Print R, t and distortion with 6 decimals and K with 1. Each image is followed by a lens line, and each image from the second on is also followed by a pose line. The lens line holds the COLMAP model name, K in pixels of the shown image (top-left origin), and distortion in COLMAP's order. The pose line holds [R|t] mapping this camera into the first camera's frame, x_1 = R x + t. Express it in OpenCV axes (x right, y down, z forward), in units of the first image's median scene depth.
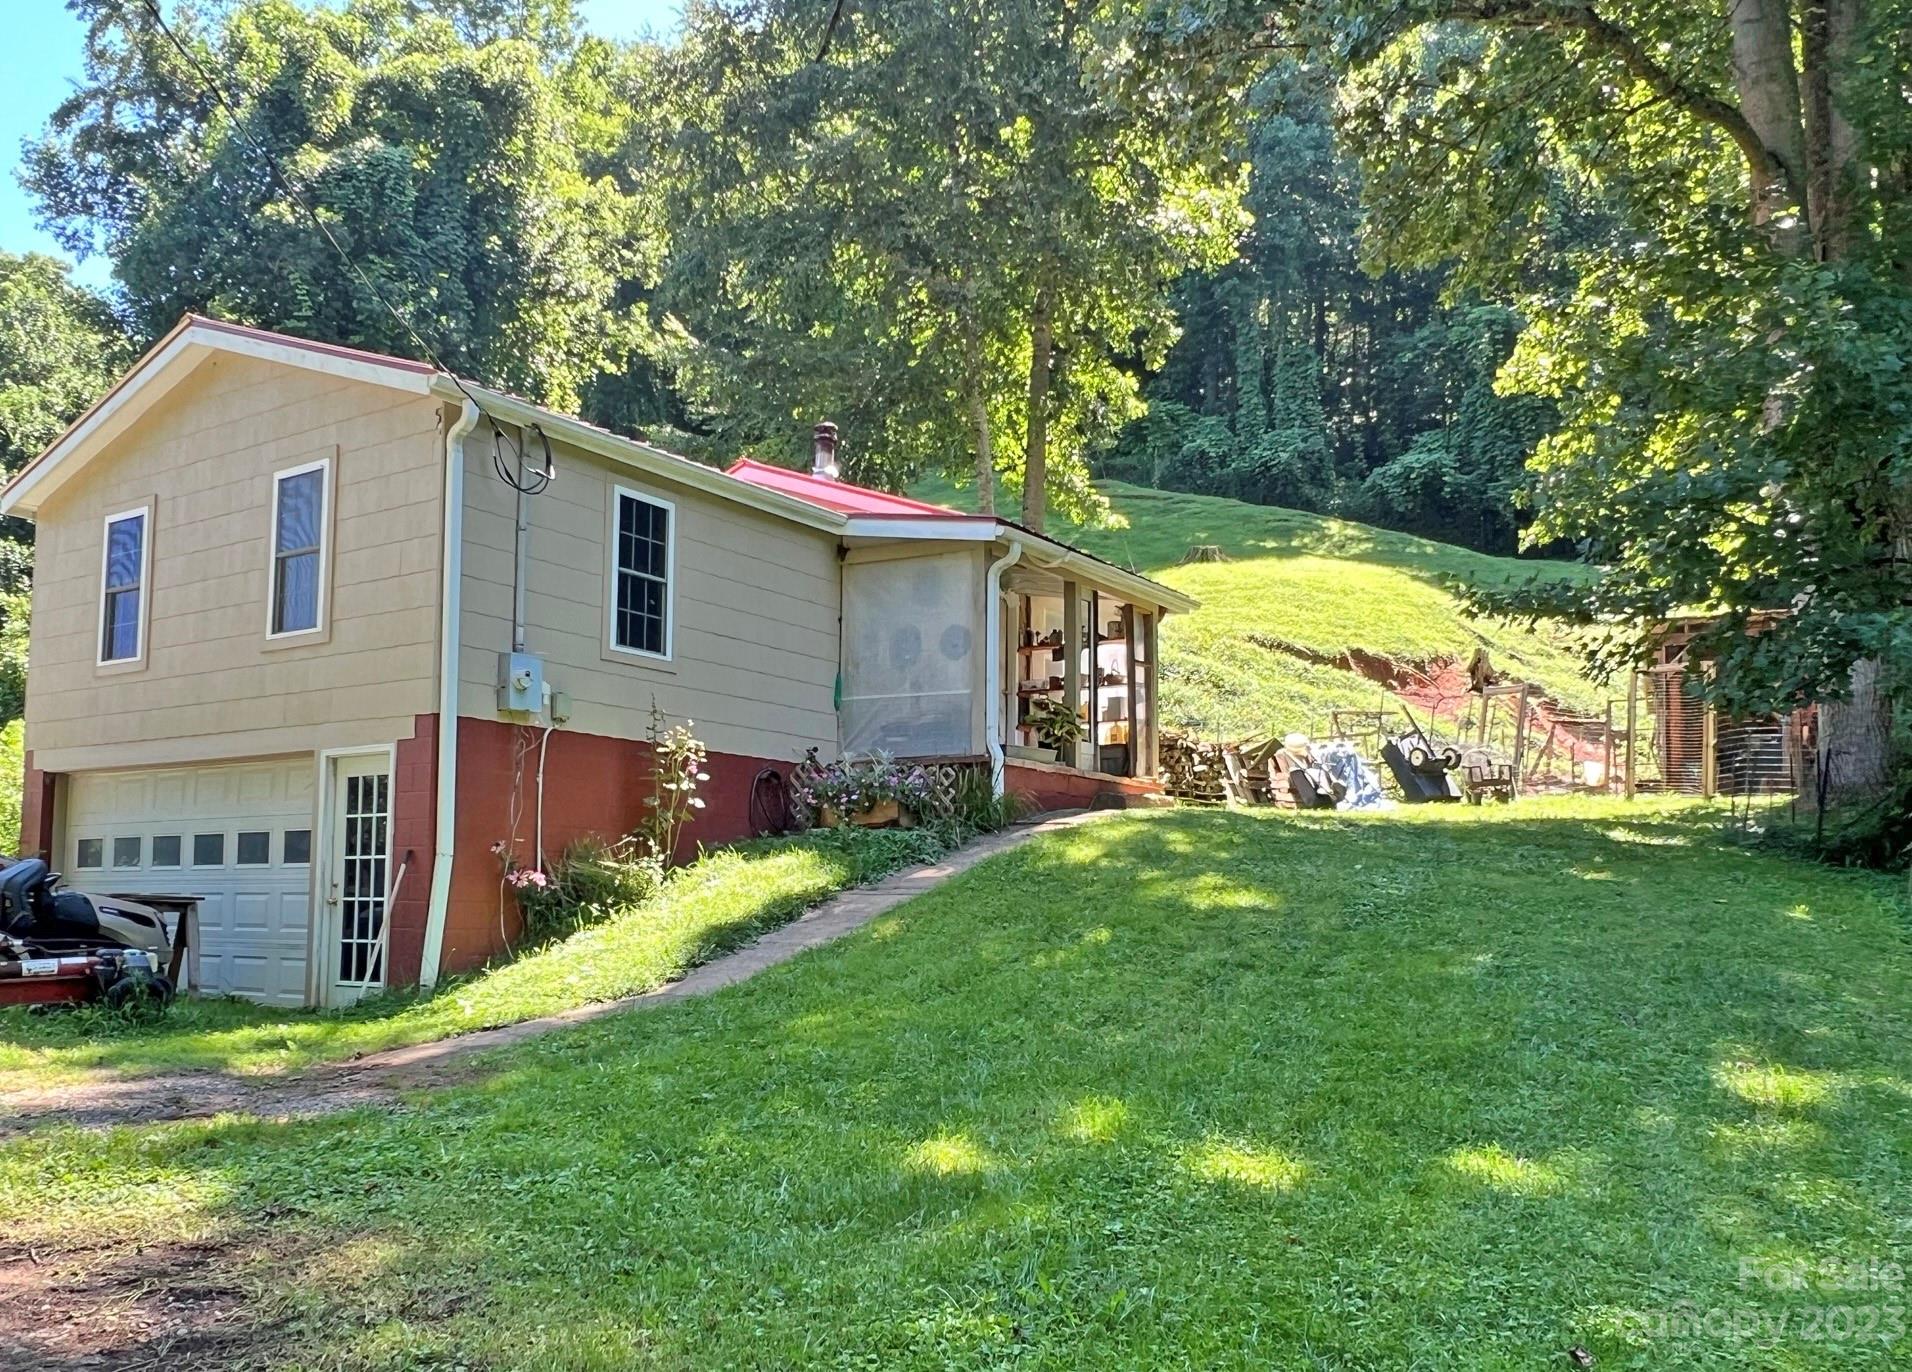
lens RADIAL K [[1448.7, 0, 926.6], [0, 1448.7, 781.1], [0, 0, 1]] dist [0.005971, -0.006969]
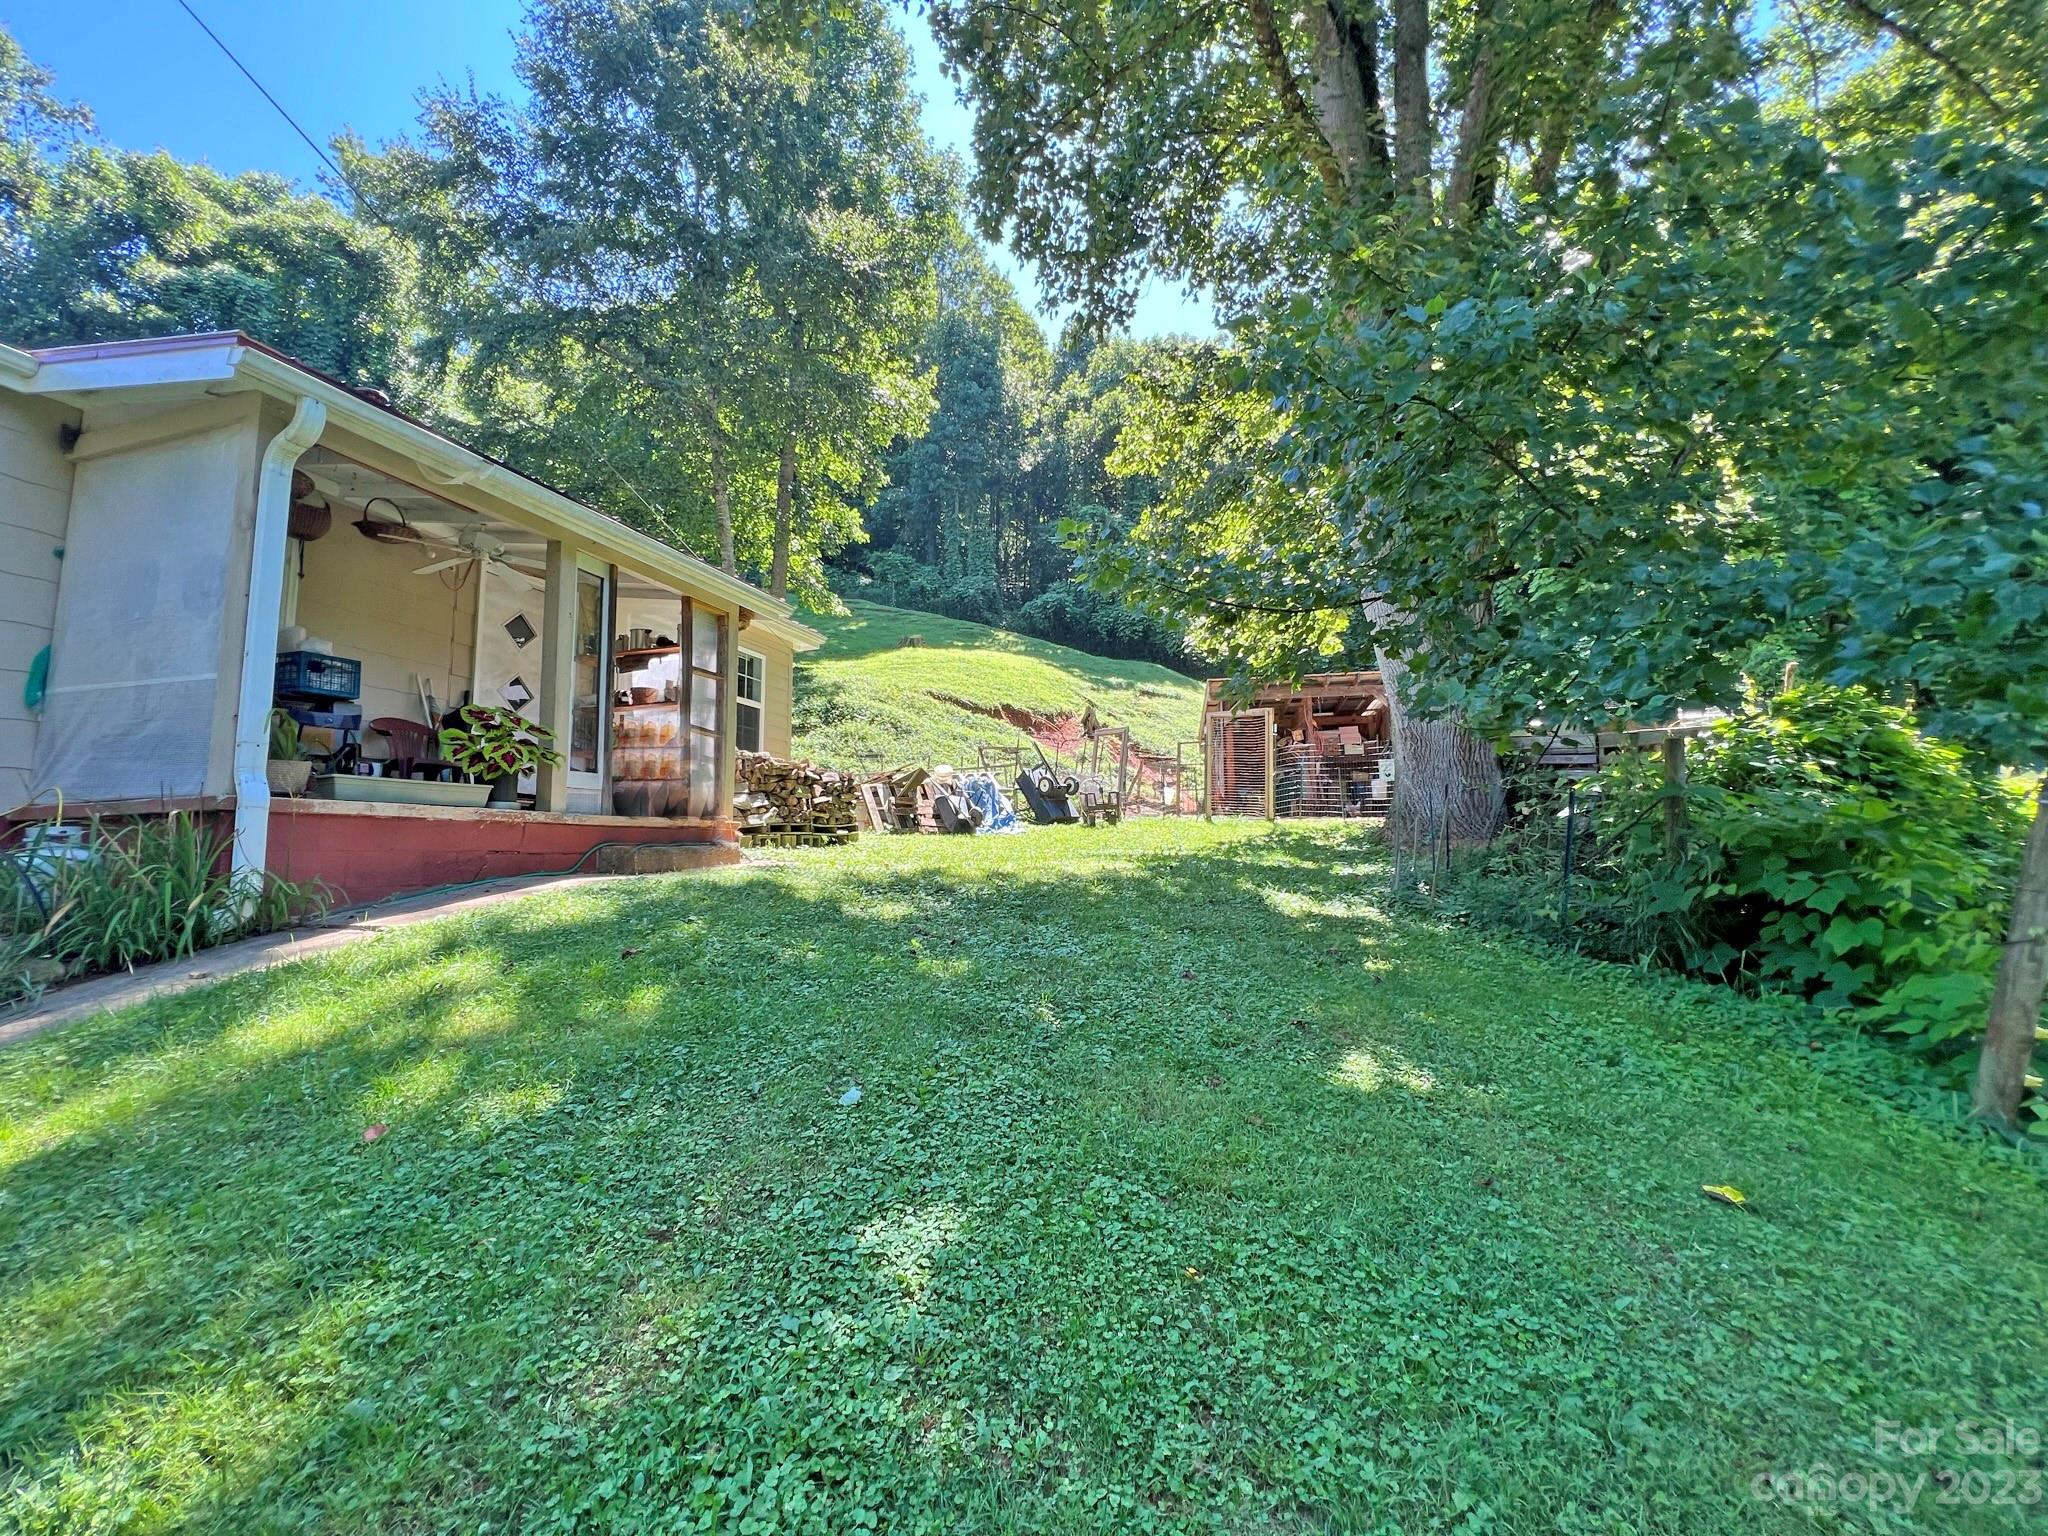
lens RADIAL K [[821.9, 0, 1022.4], [0, 821.9, 772.2], [0, 0, 1]] dist [-0.000264, -0.000024]
pose [[0.958776, 0.006492, 0.284090, 0.116793], [0.000373, 0.999709, -0.024106, -0.010036], [-0.284164, 0.023218, 0.958494, 0.323266]]
